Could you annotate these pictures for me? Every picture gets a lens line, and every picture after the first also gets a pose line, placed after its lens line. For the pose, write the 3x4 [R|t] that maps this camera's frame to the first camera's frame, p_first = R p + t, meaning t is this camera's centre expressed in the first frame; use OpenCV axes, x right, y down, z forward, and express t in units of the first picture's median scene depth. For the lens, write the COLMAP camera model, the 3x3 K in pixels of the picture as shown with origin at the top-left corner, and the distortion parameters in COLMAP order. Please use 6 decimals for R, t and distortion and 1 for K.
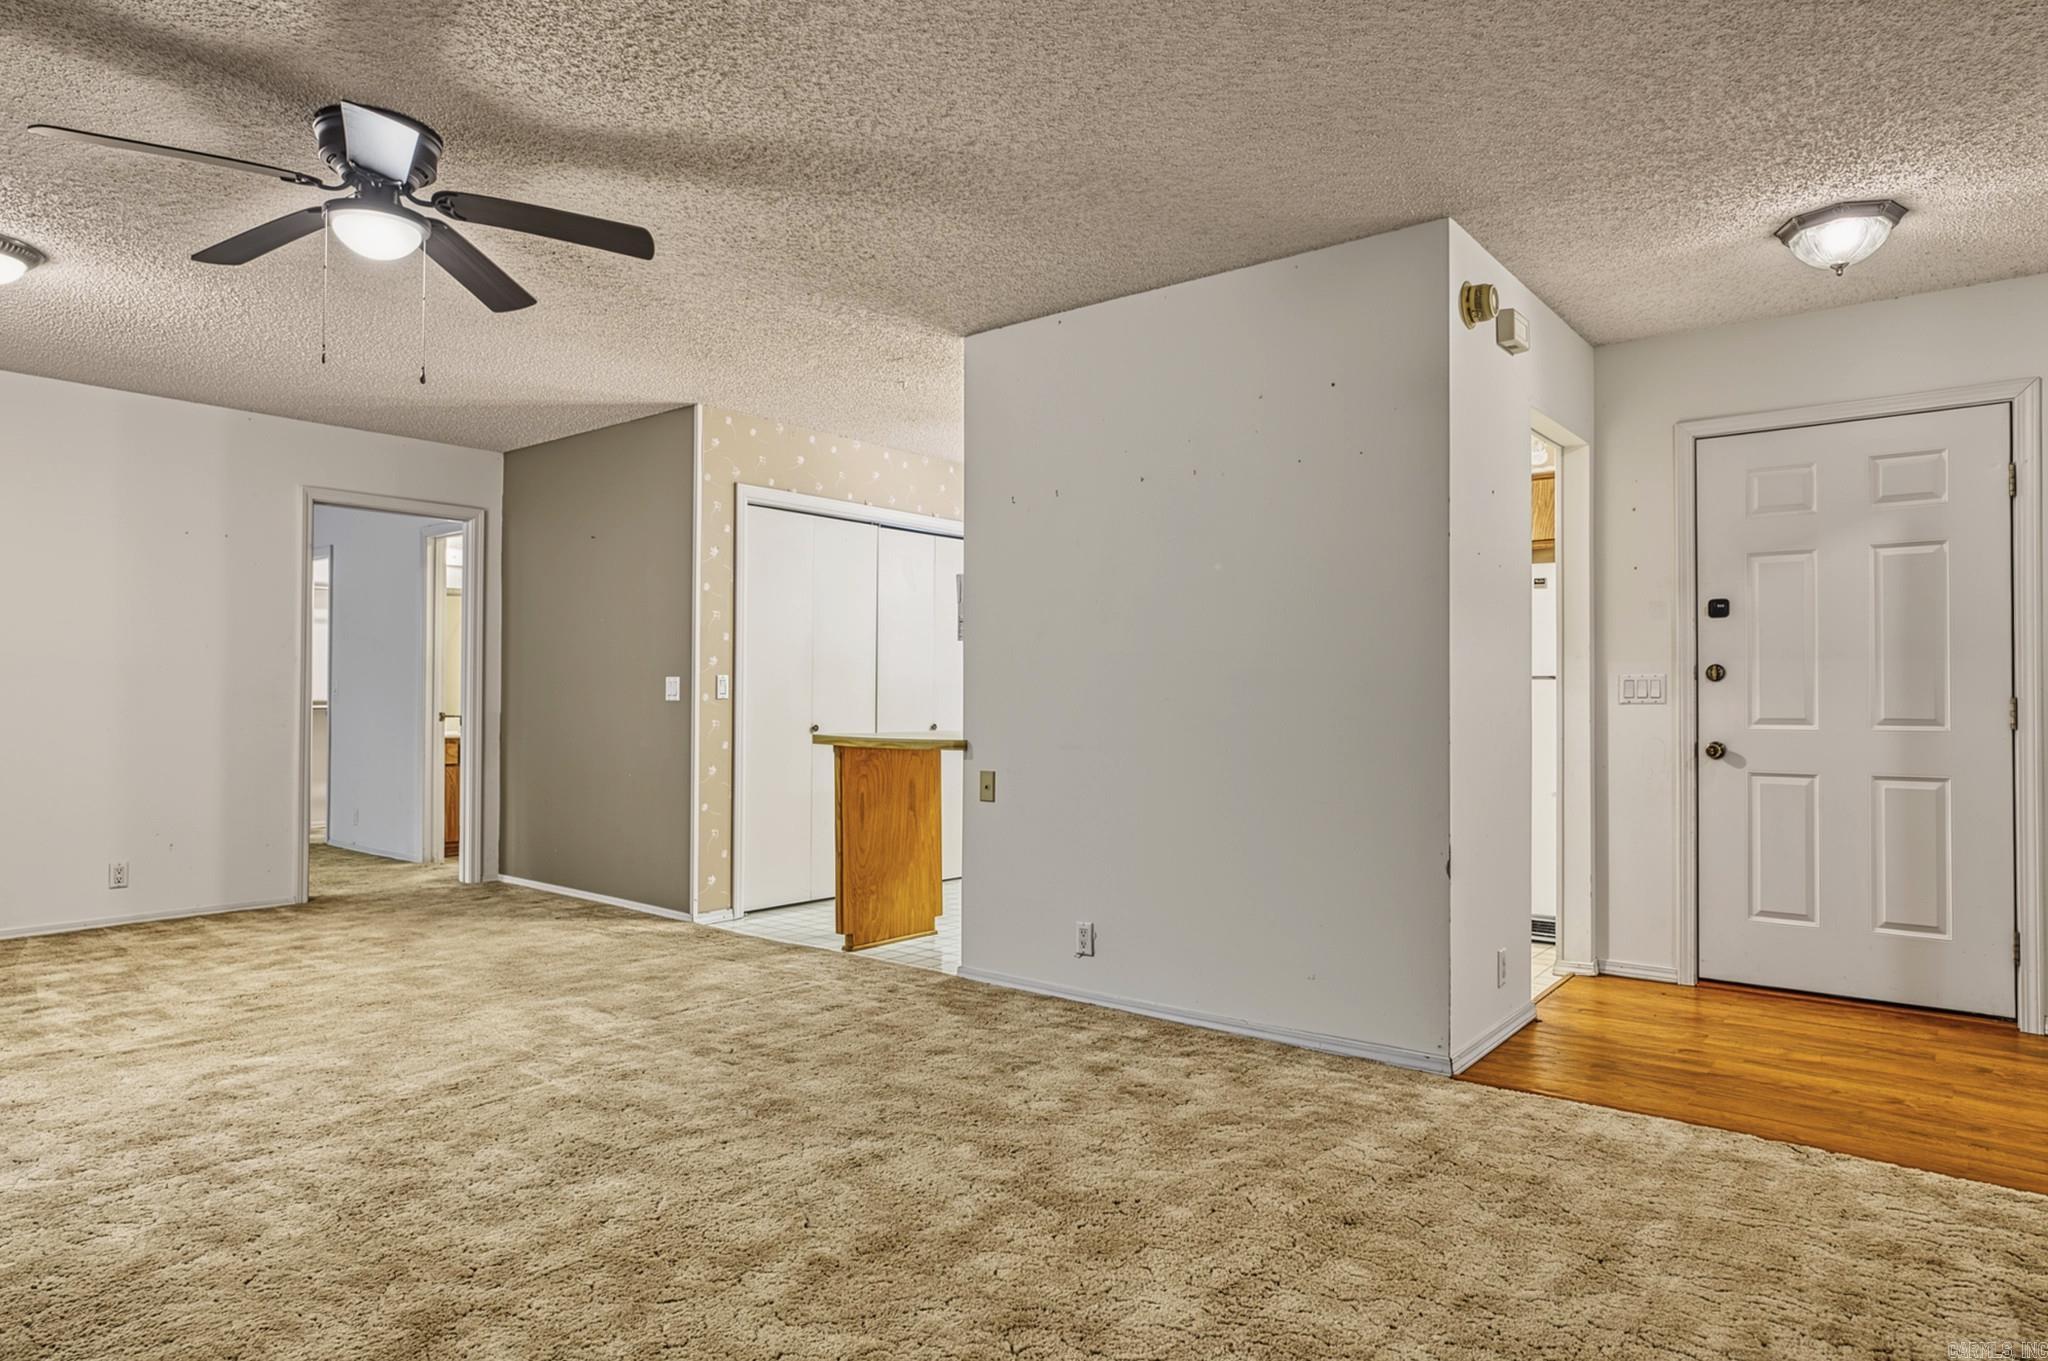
lens RADIAL K [[1222.2, 0, 1024.0], [0, 1222.2, 680.5], [0, 0, 1]] dist [-0.038242, 0.001107]
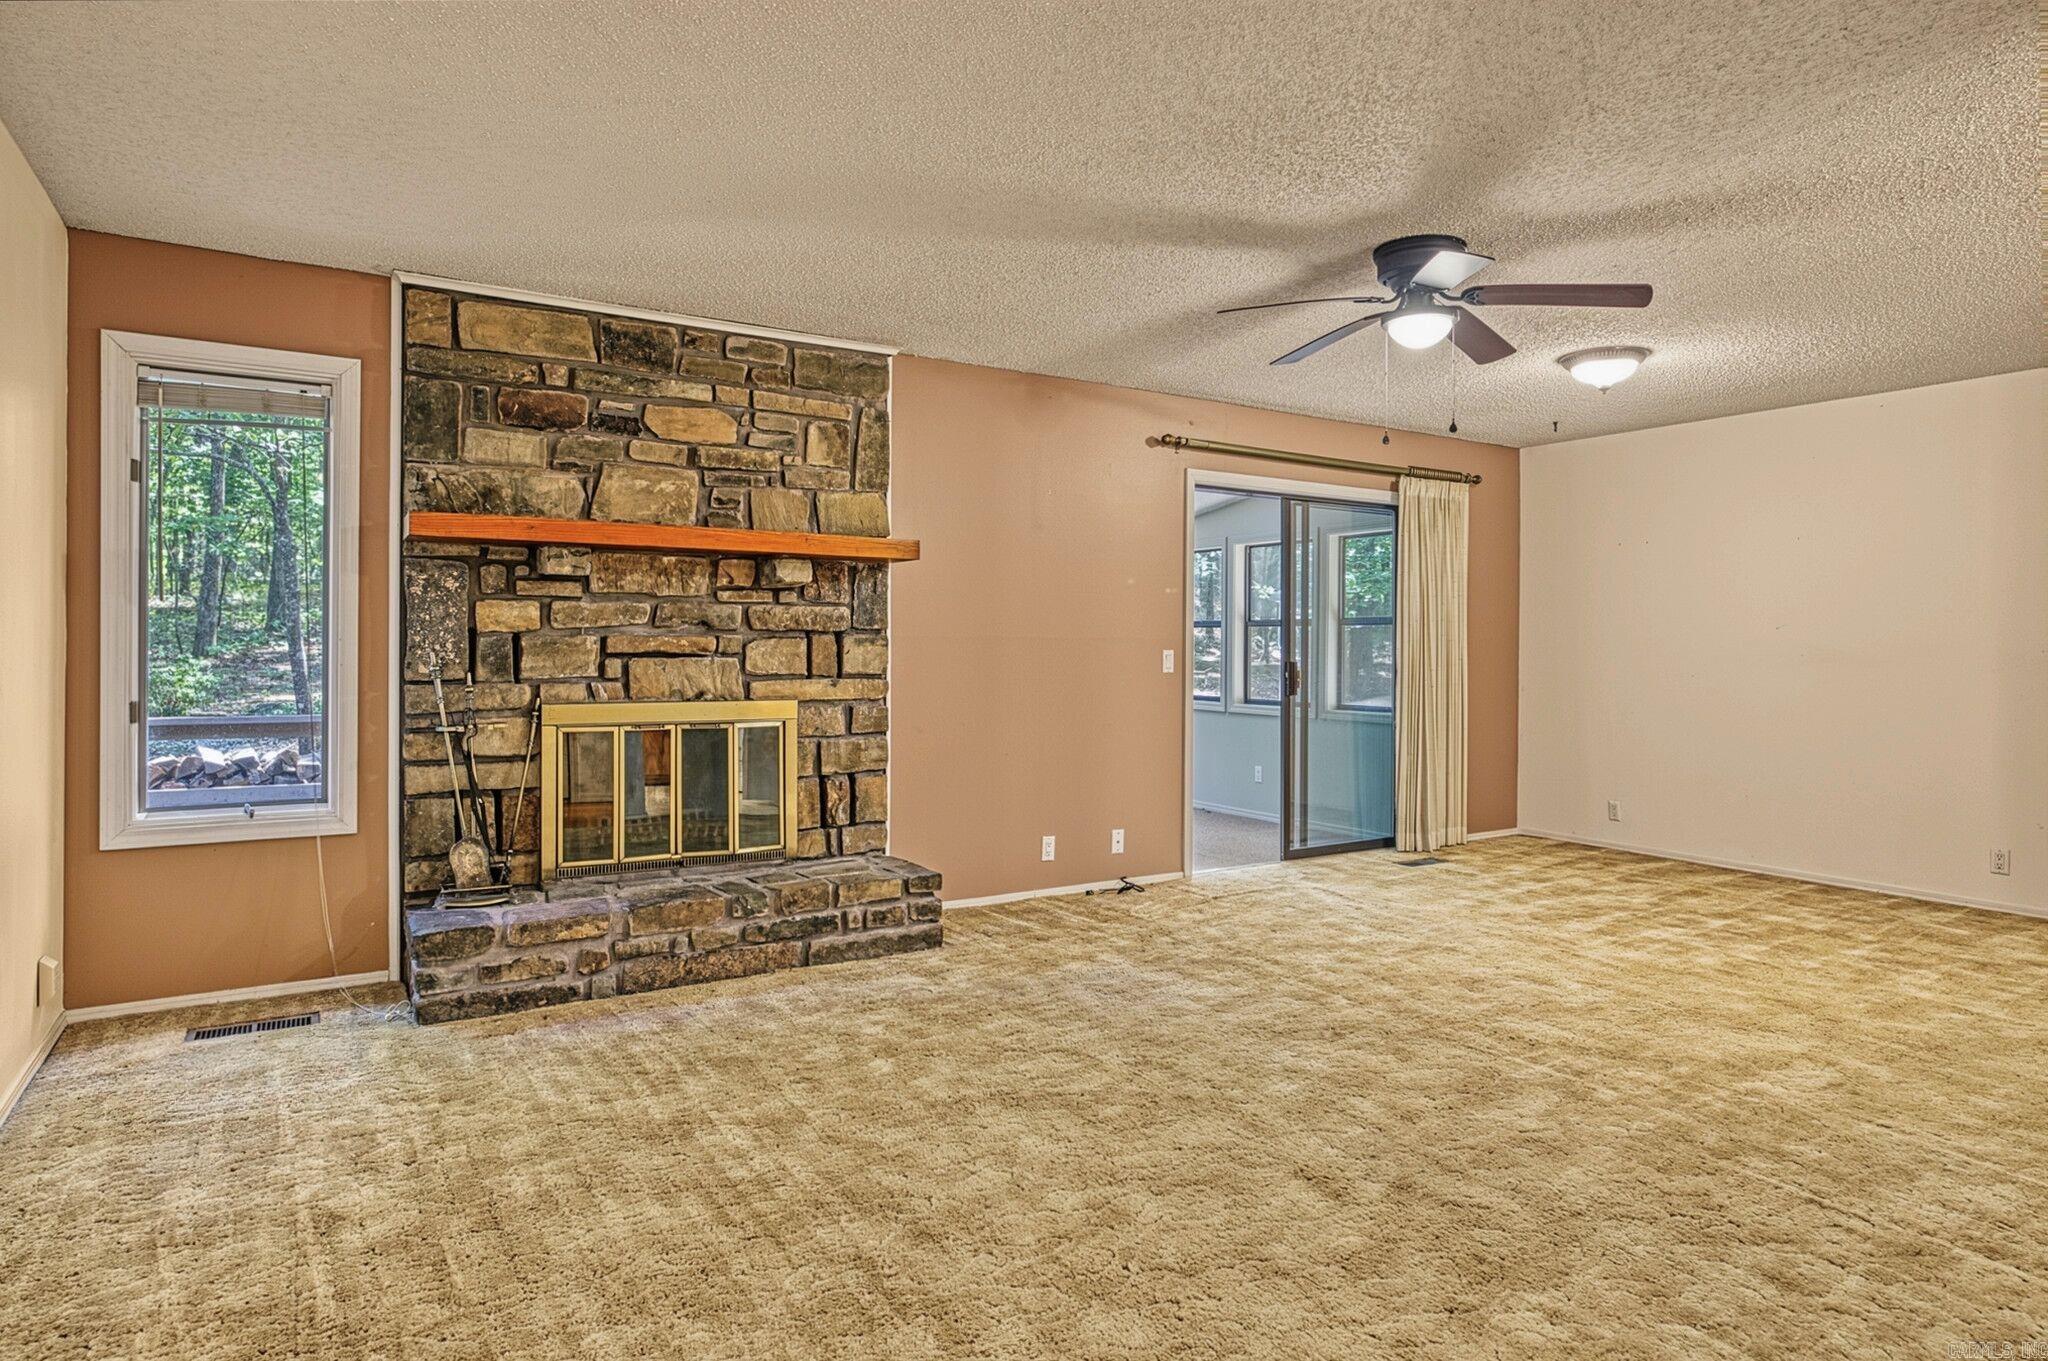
lens RADIAL K [[1168.0, 0, 1024.1], [0, 1168.0, 647.9], [0, 0, 1]] dist [-0.040142, 0.027722]
pose [[-0.340930, -0.003760, -0.940081, 0.677754], [0.005669, 0.999966, -0.006056, -0.023741], [0.940072, -0.007394, -0.340897, 0.900644]]
